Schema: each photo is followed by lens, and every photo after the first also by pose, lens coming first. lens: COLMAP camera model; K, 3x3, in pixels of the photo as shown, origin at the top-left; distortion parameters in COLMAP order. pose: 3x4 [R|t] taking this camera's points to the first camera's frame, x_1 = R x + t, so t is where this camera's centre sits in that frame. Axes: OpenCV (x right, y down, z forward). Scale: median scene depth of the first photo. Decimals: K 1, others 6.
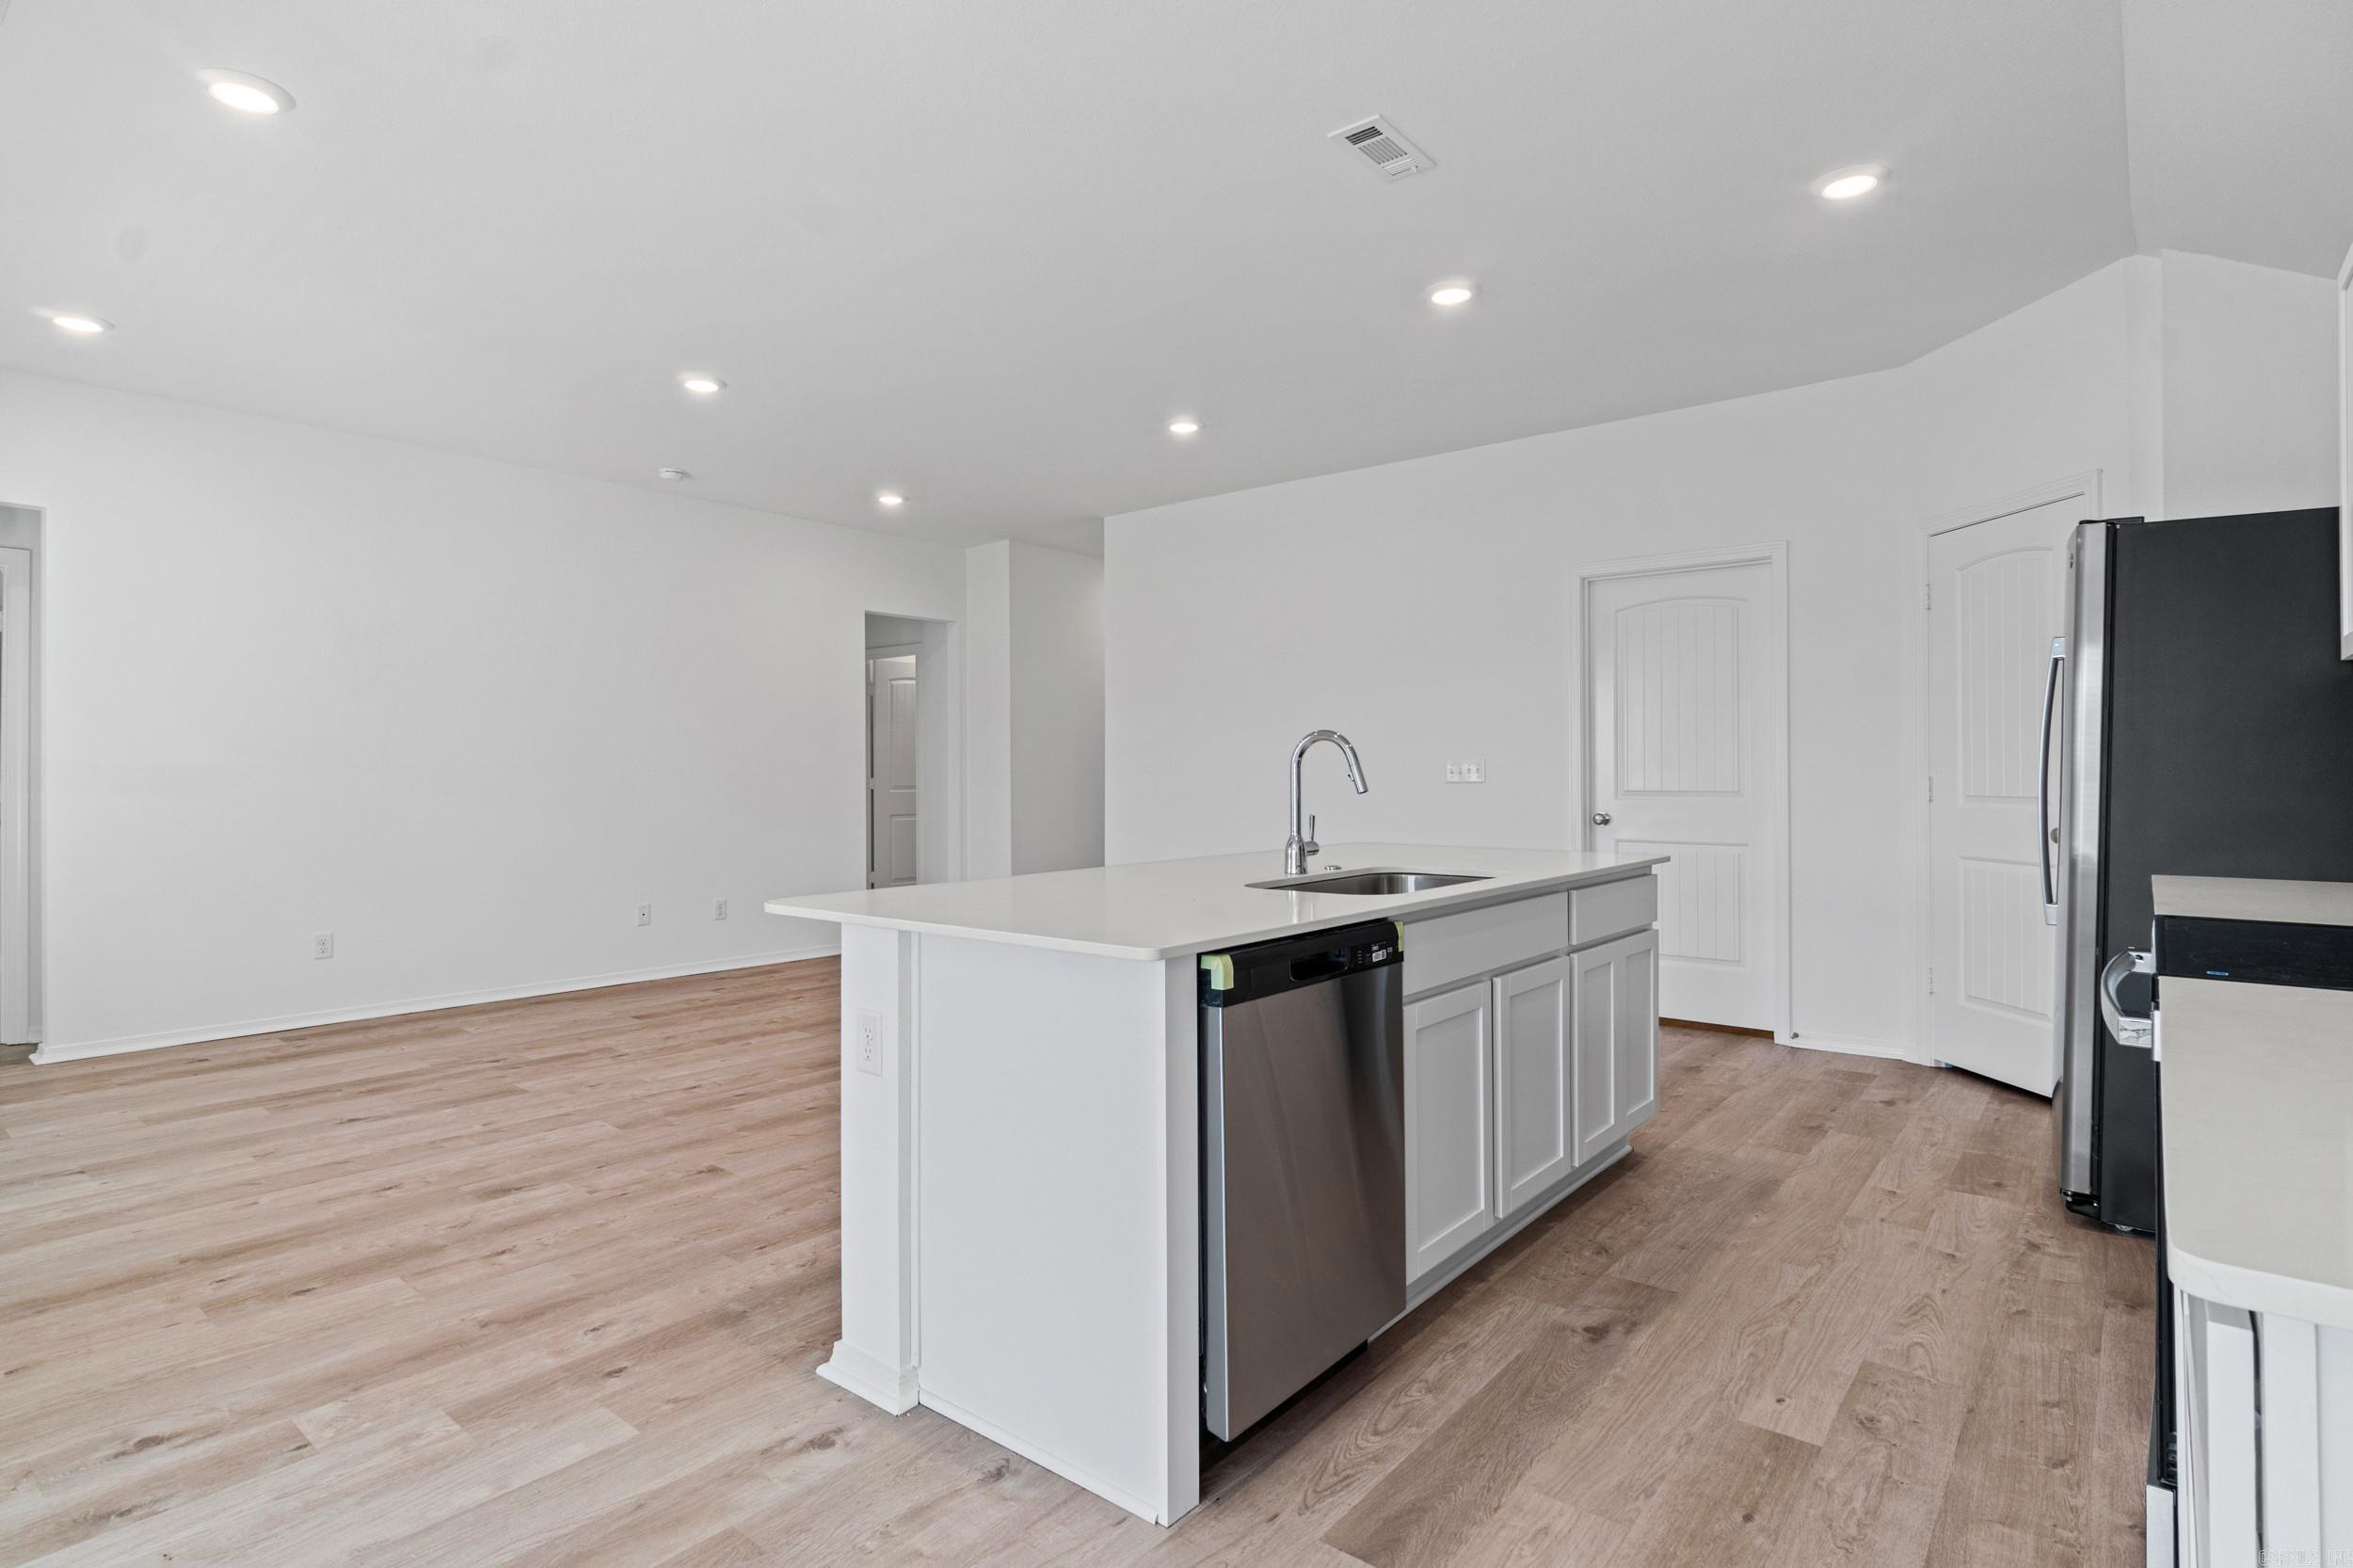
lens RADIAL K [[1189.6, 0, 1175.3], [0, 1189.6, 779.9], [0, 0, 1]] dist [-0.006825, 0.003507]
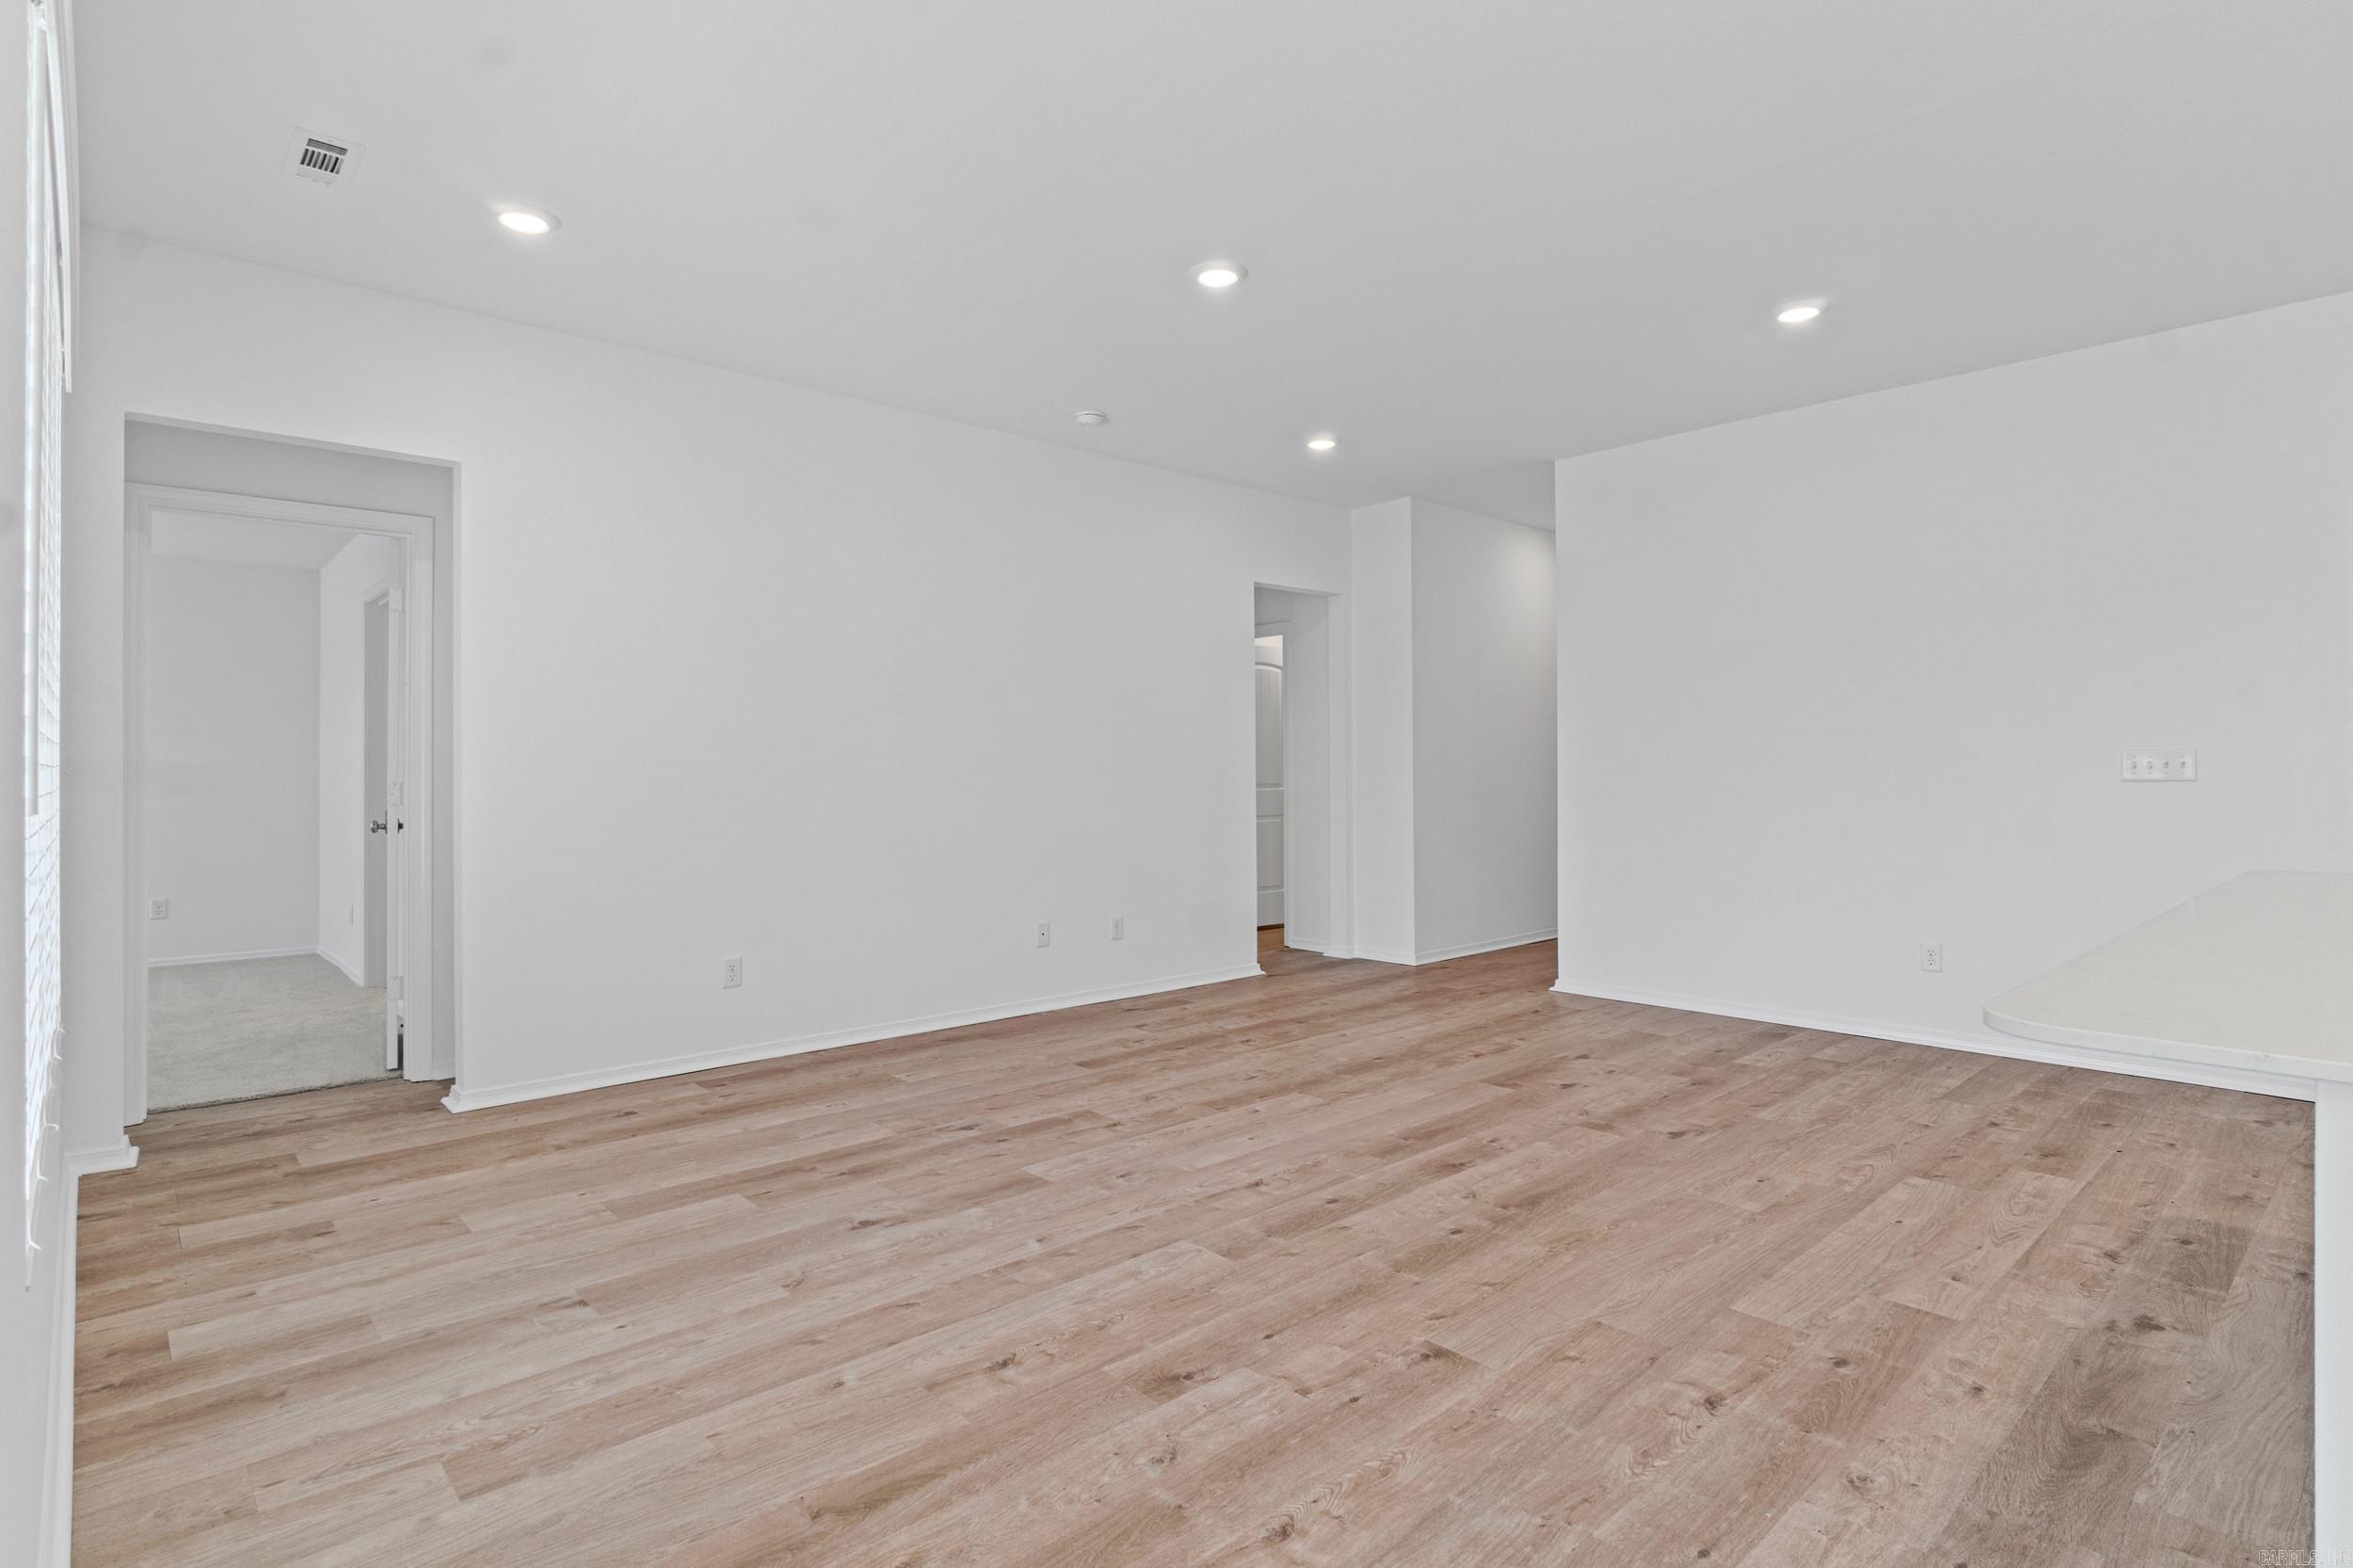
lens RADIAL K [[1189.6, 0, 1173.9], [0, 1189.6, 759.7], [0, 0, 1]] dist [-0.006825, 0.003507]
pose [[0.990159, -0.003466, -0.139903, -0.370619], [0.001392, 0.999888, -0.014921, 0.000155], [0.139939, 0.014579, 0.990053, 0.253693]]
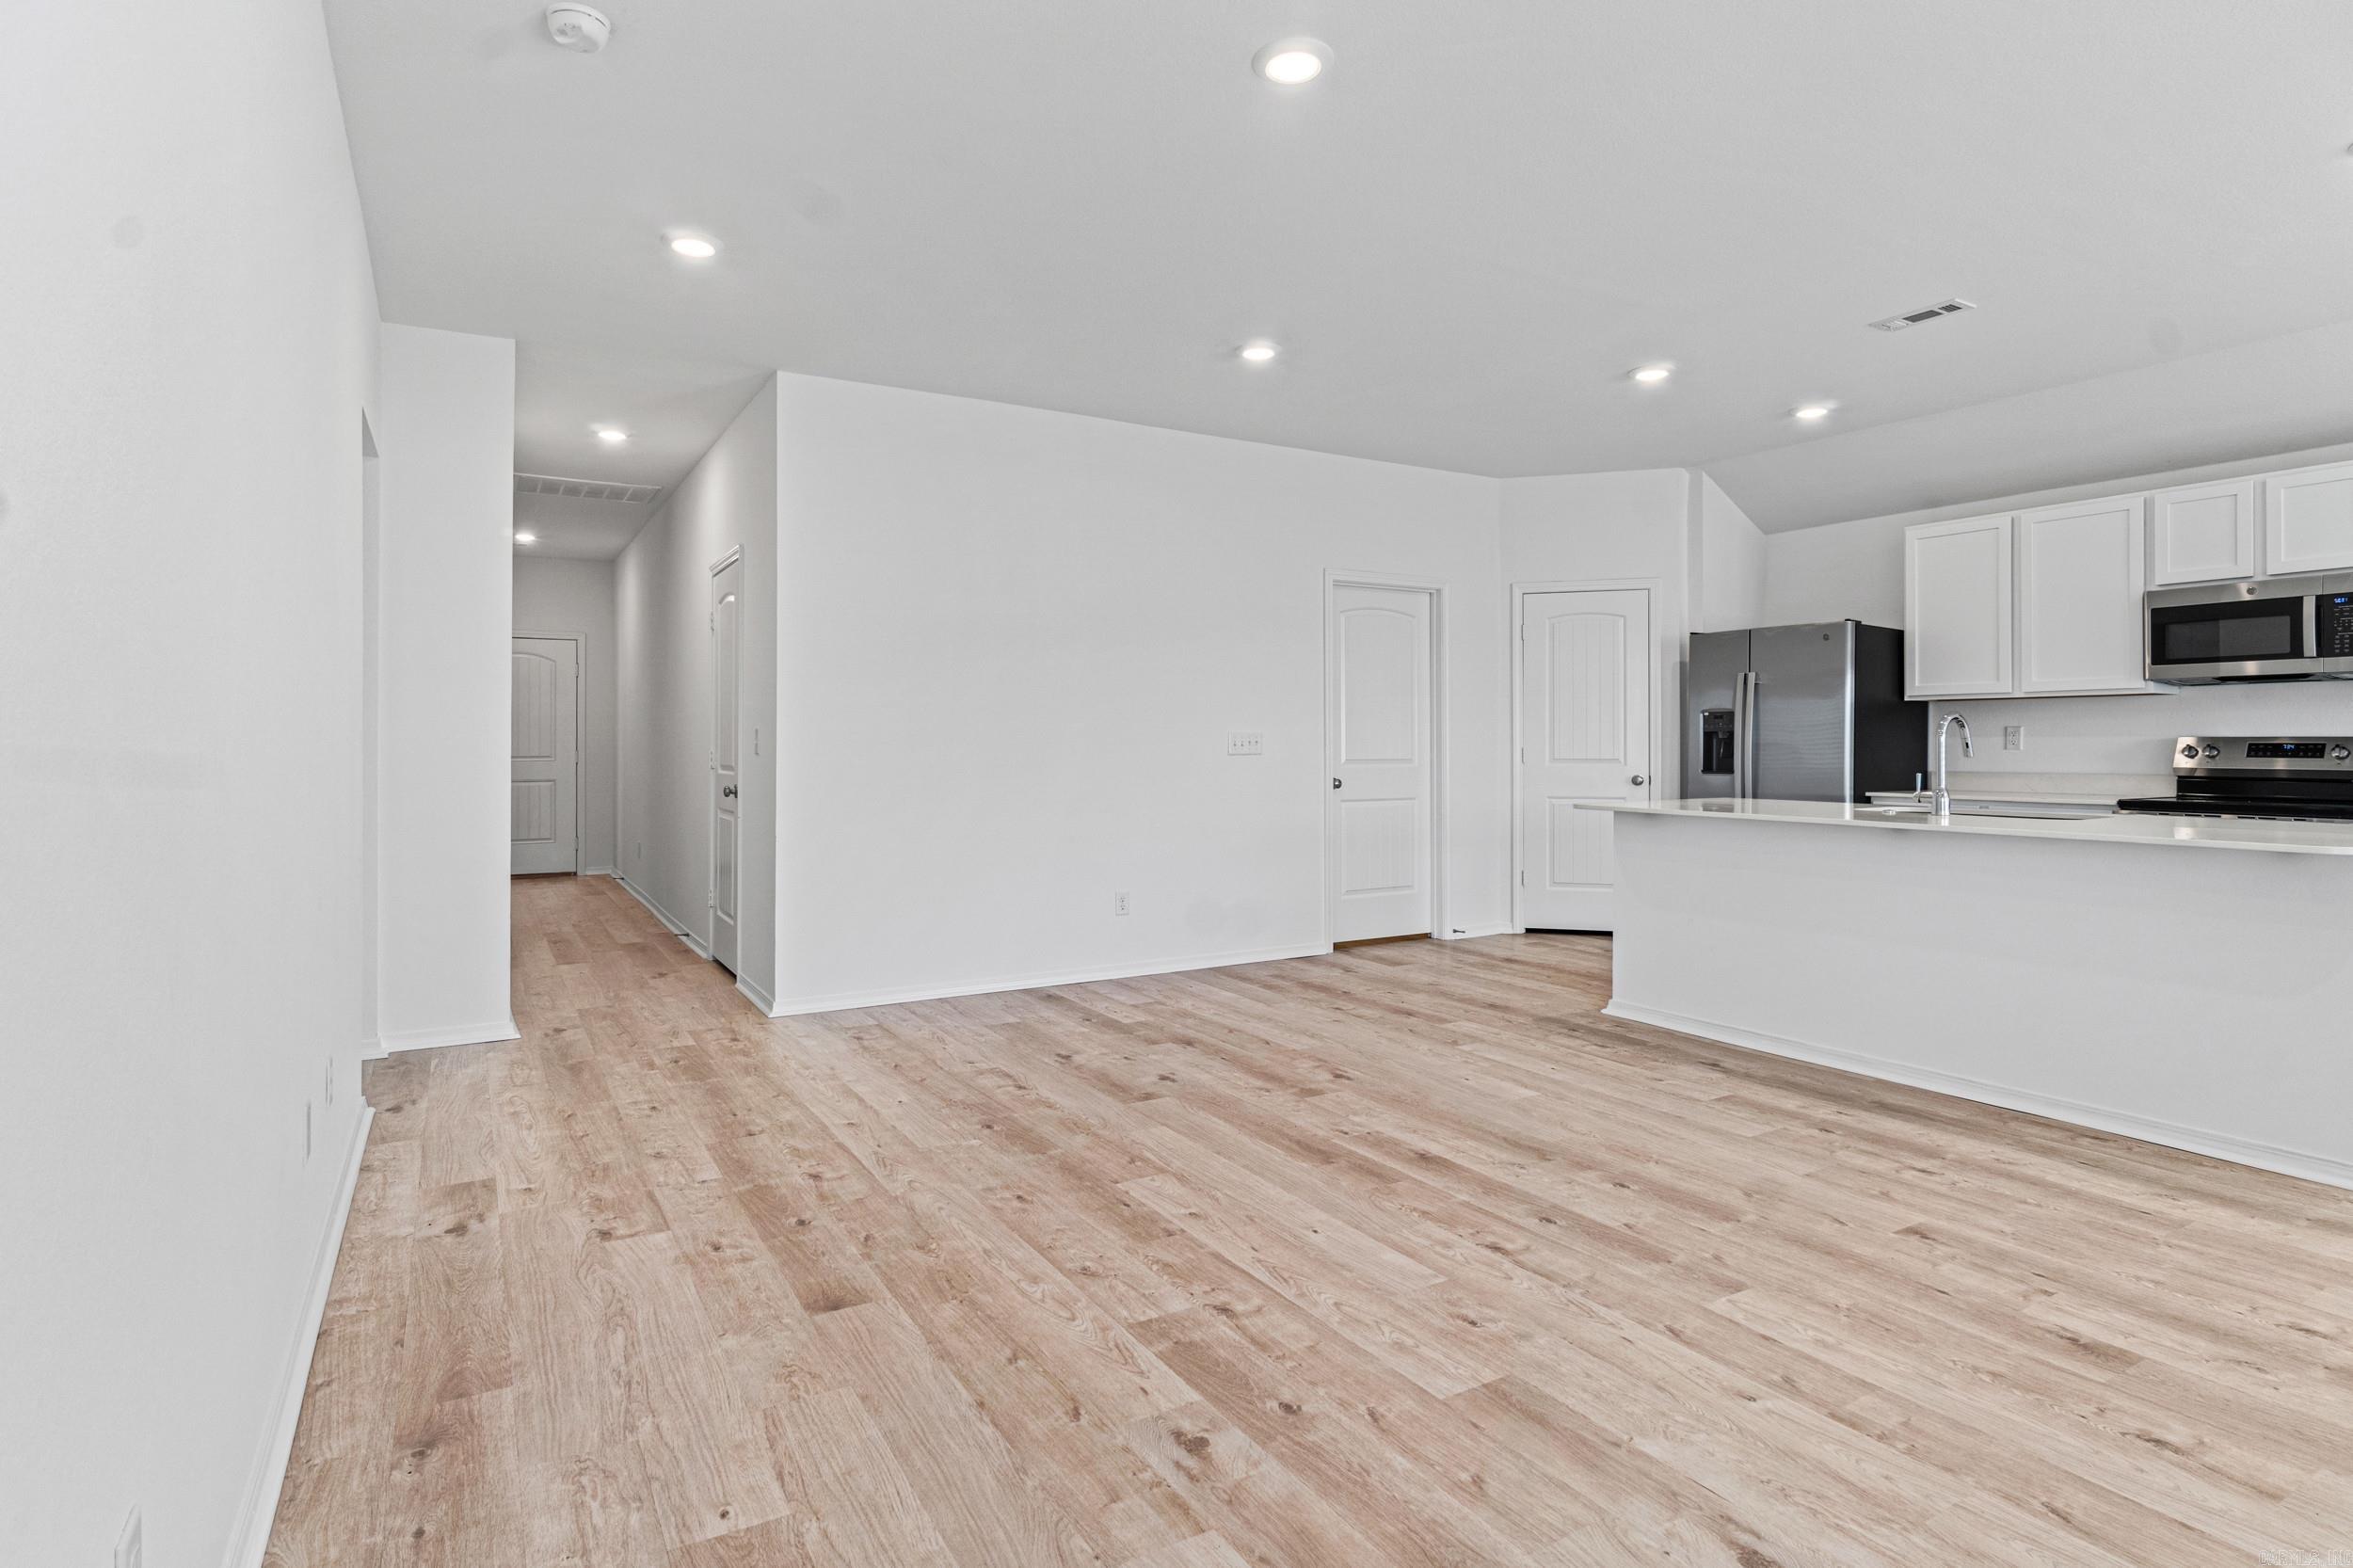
lens RADIAL K [[1189.6, 0, 1141.7], [0, 1189.6, 747.2], [0, 0, 1]] dist [-0.006825, 0.003507]
pose [[0.356406, -0.001716, 0.934329, -1.111078], [0.009294, 0.999955, -0.001708, -0.004209], [-0.934285, 0.009293, 0.356406, 1.002514]]
